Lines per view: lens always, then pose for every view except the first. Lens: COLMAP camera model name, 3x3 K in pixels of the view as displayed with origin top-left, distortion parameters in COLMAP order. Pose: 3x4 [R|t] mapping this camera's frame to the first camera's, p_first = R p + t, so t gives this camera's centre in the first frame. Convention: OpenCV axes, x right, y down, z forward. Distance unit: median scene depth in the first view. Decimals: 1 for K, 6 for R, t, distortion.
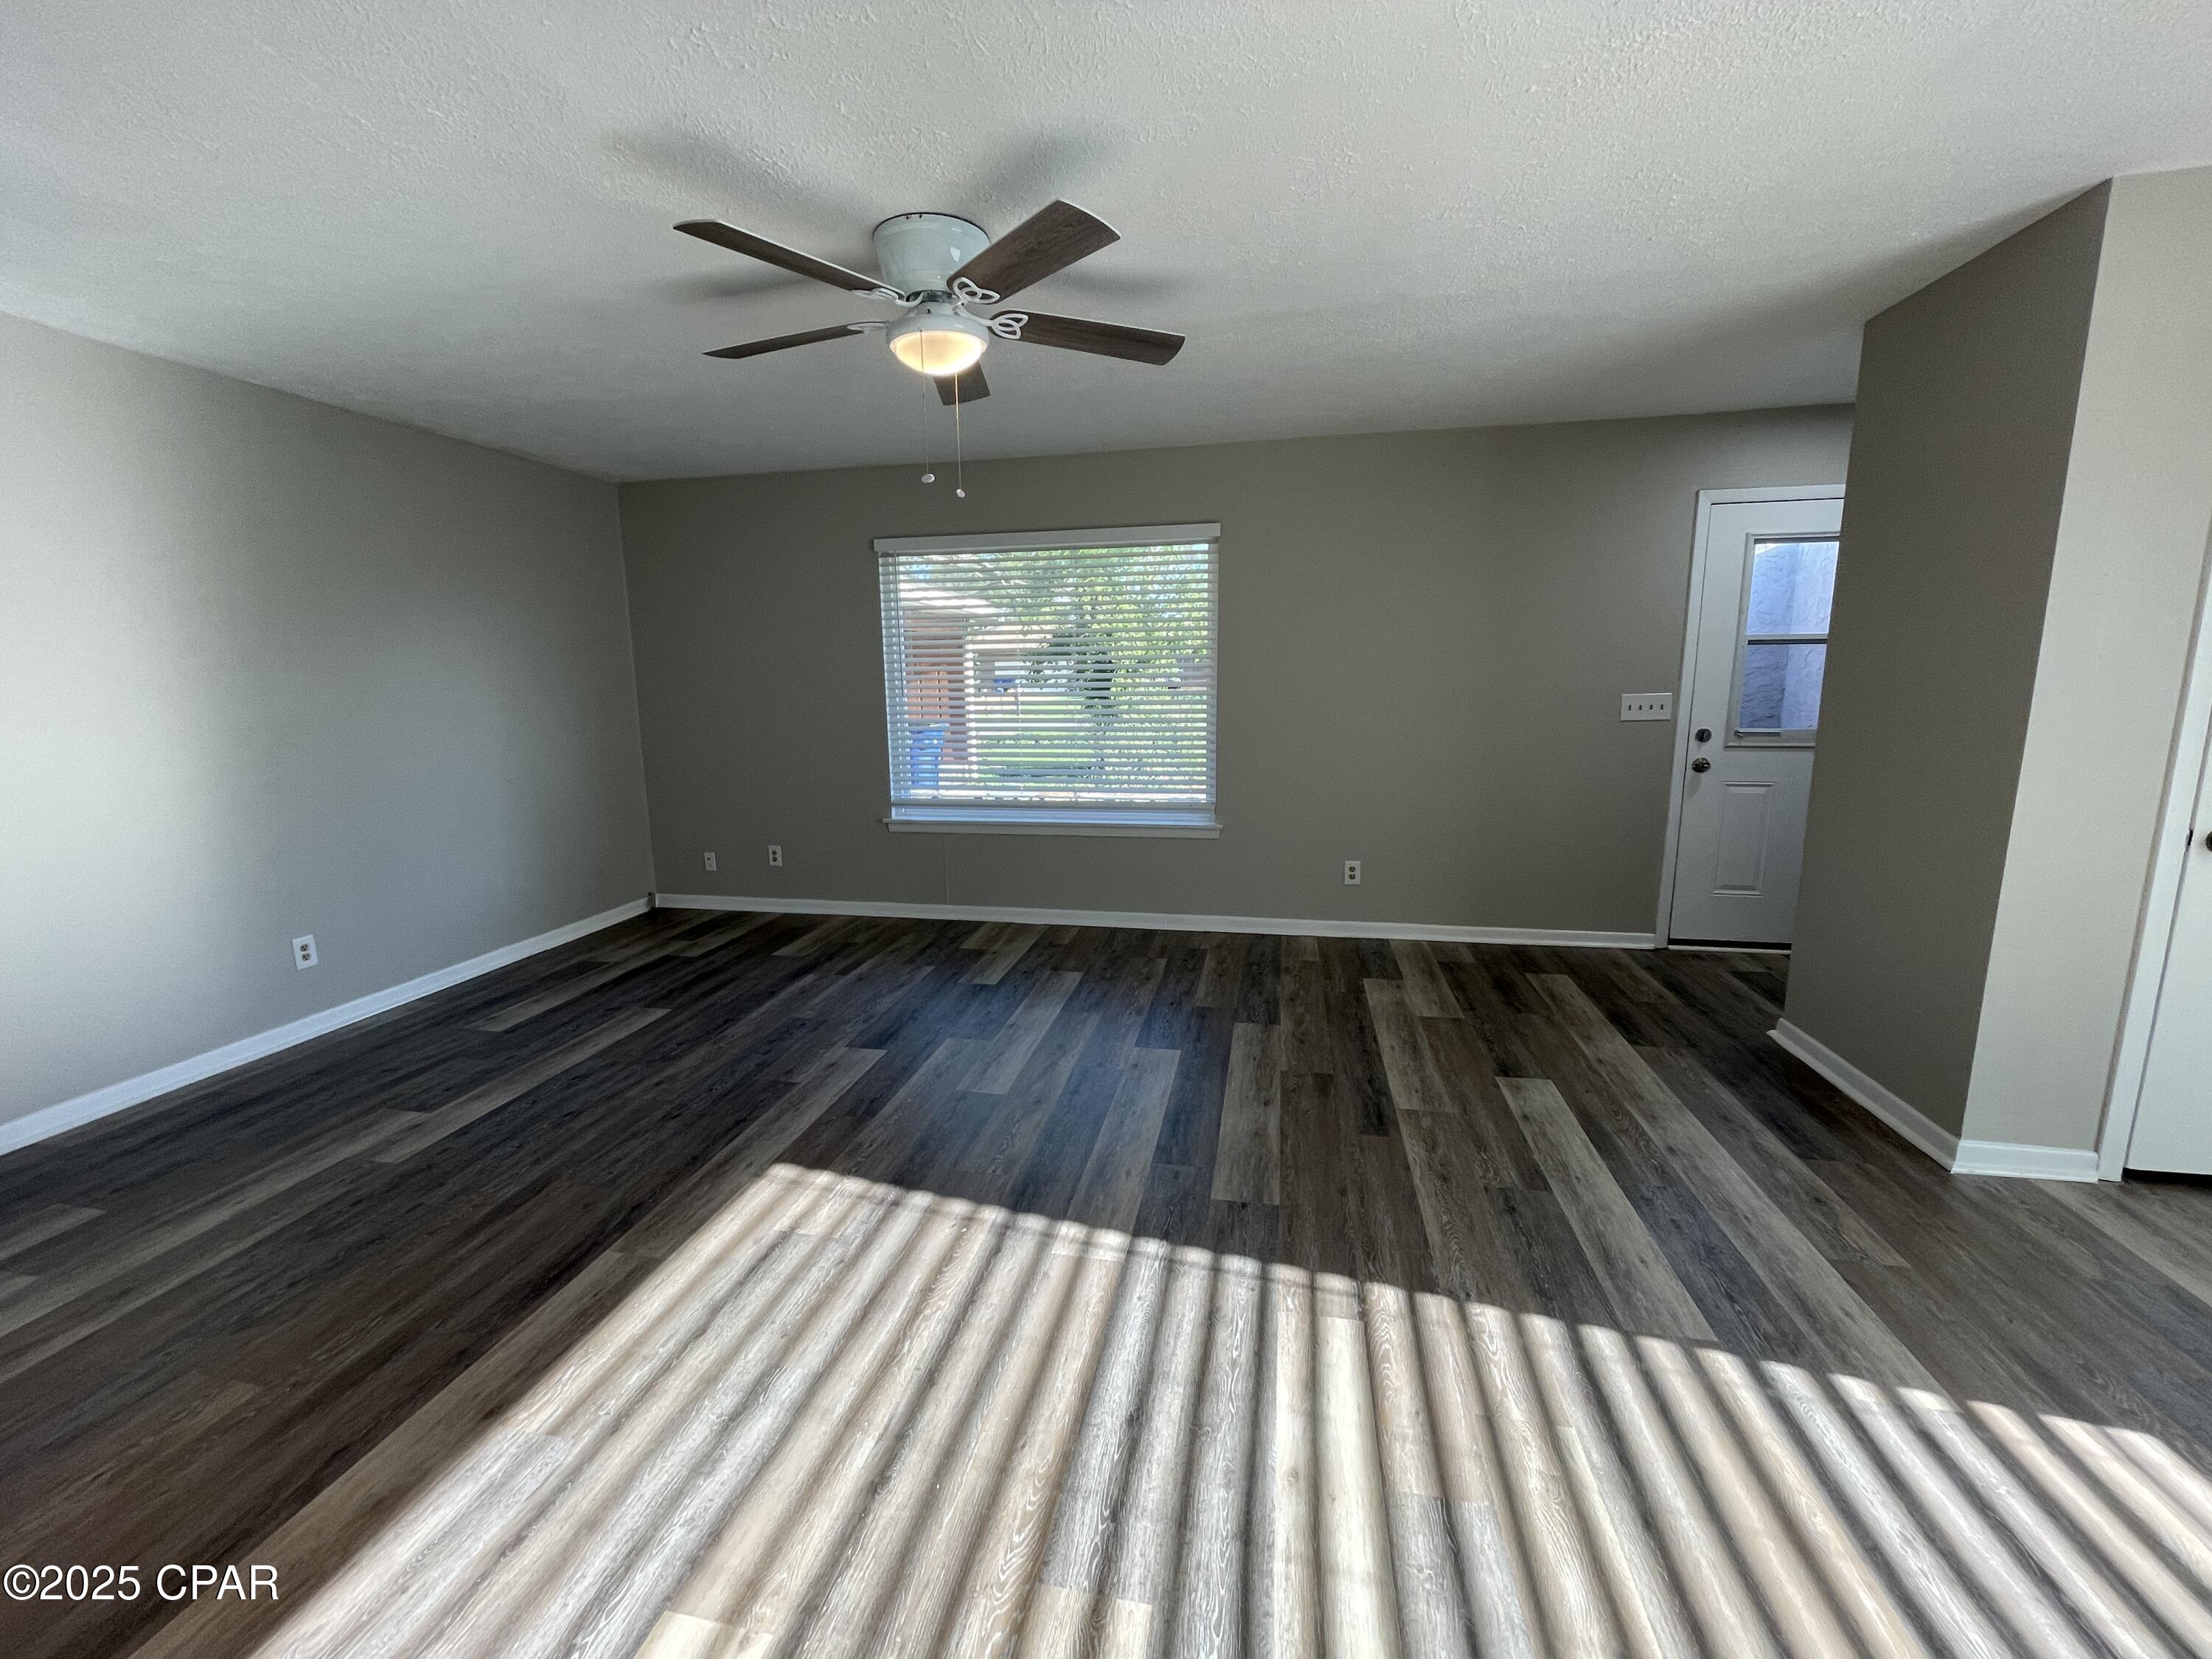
lens RADIAL K [[896.1, 0, 1098.1], [0, 896.1, 828.1], [0, 0, 1]] dist [-0.004794, 0.002139]
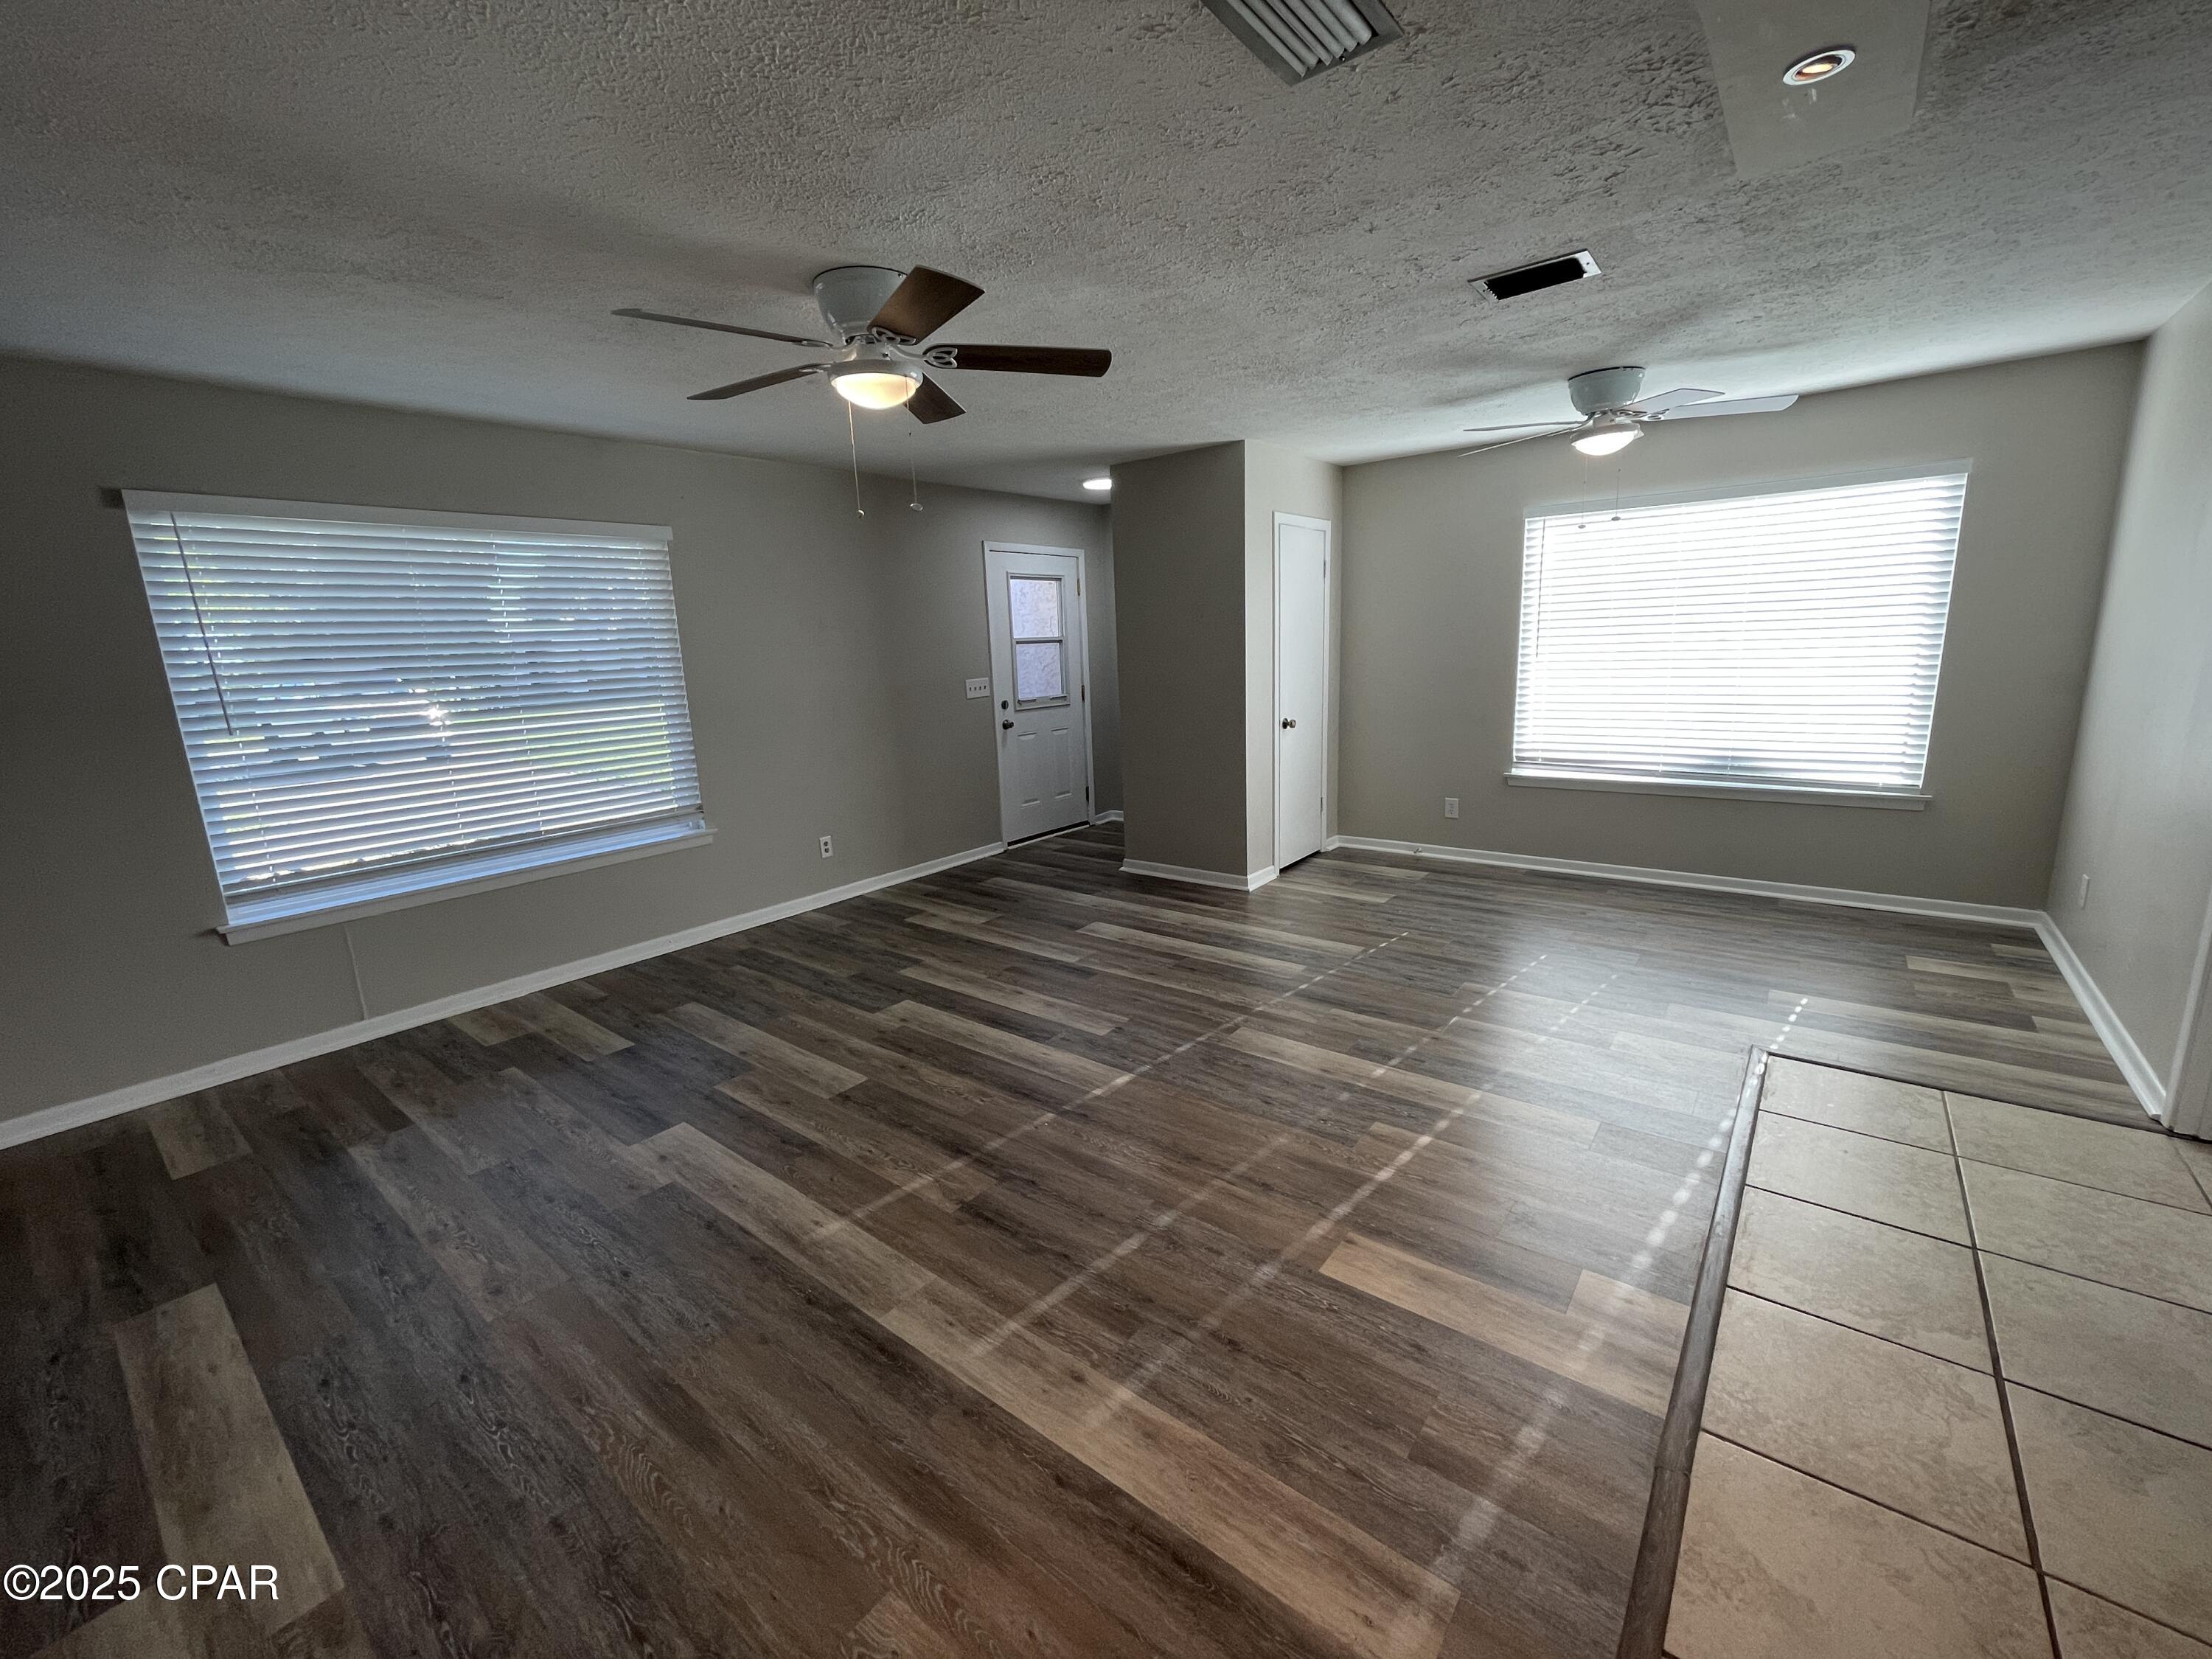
lens RADIAL K [[896.1, 0, 1106.4], [0, 896.1, 828.4], [0, 0, 1]] dist [-0.004794, 0.002139]
pose [[0.446860, -0.189785, 0.874241, -0.815123], [0.186733, 0.975500, 0.116320, -0.058661], [-0.874898, 0.111271, 0.471351, 0.215106]]
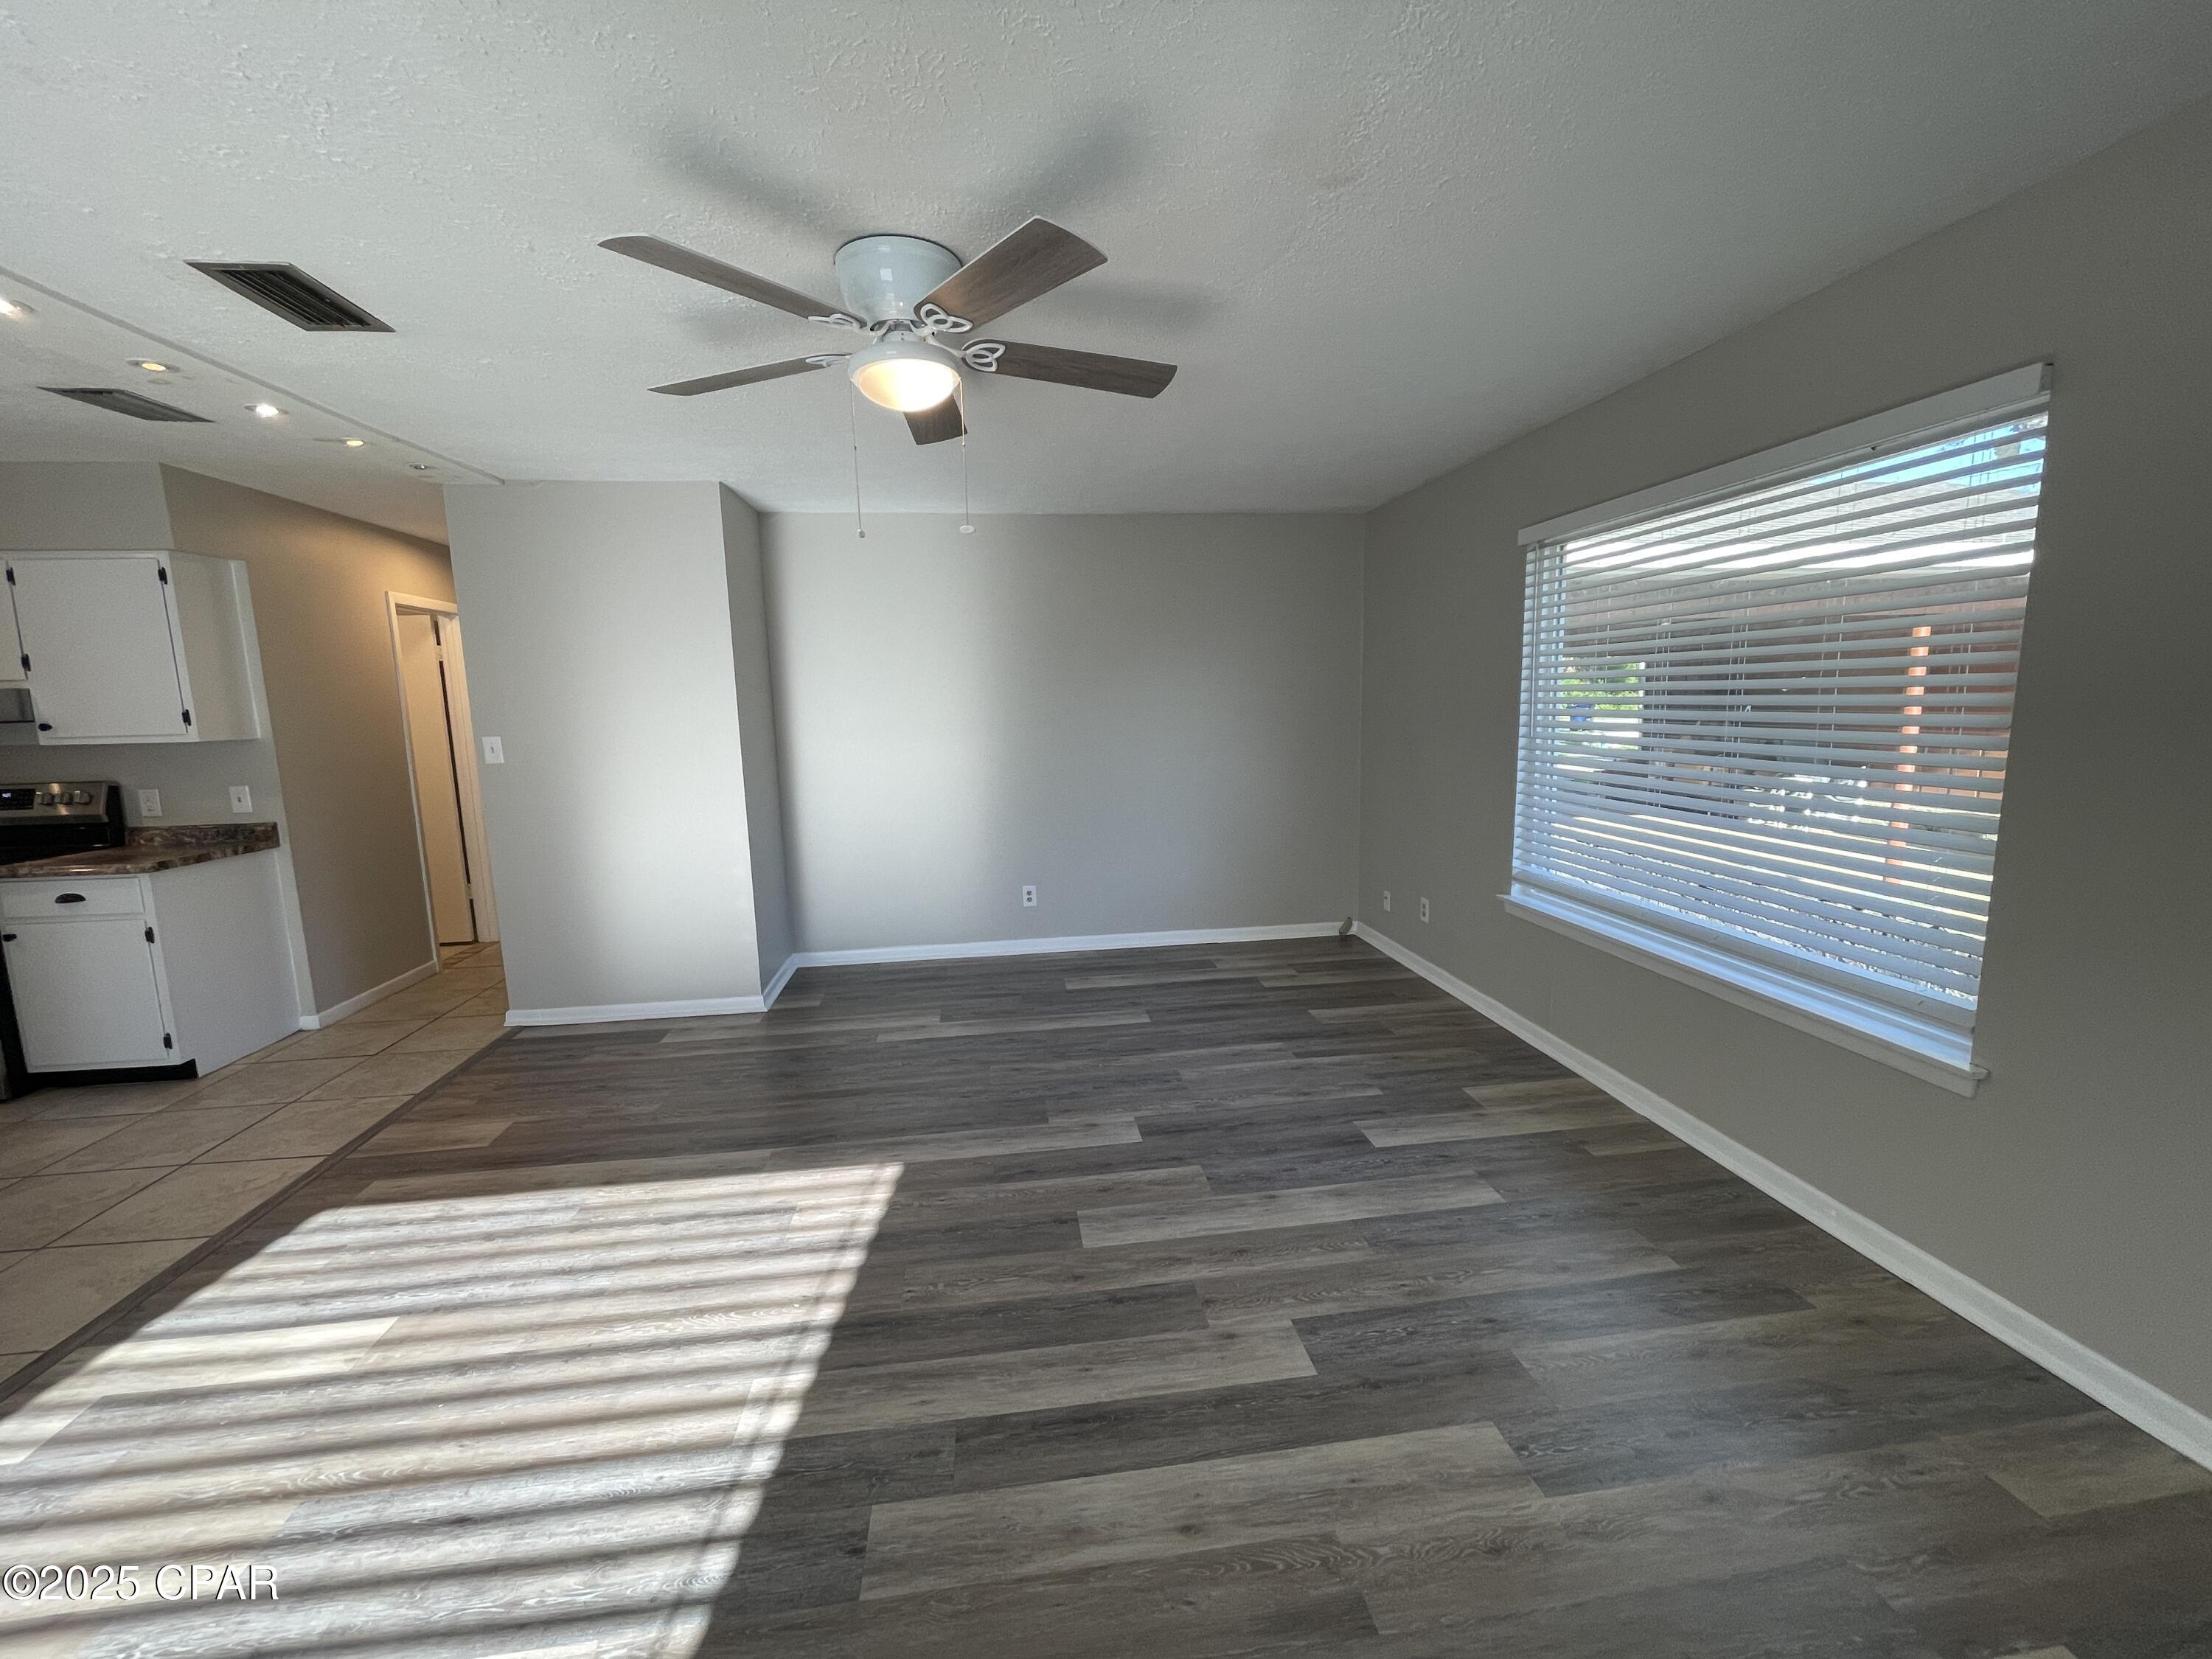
lens RADIAL K [[896.1, 0, 1097.2], [0, 896.1, 824.1], [0, 0, 1]] dist [-0.004794, 0.002139]
pose [[0.321921, 0.136183, -0.936921, 0.583772], [-0.143654, 0.985169, 0.093837, -0.149880], [0.935805, 0.104384, 0.336710, 0.673505]]
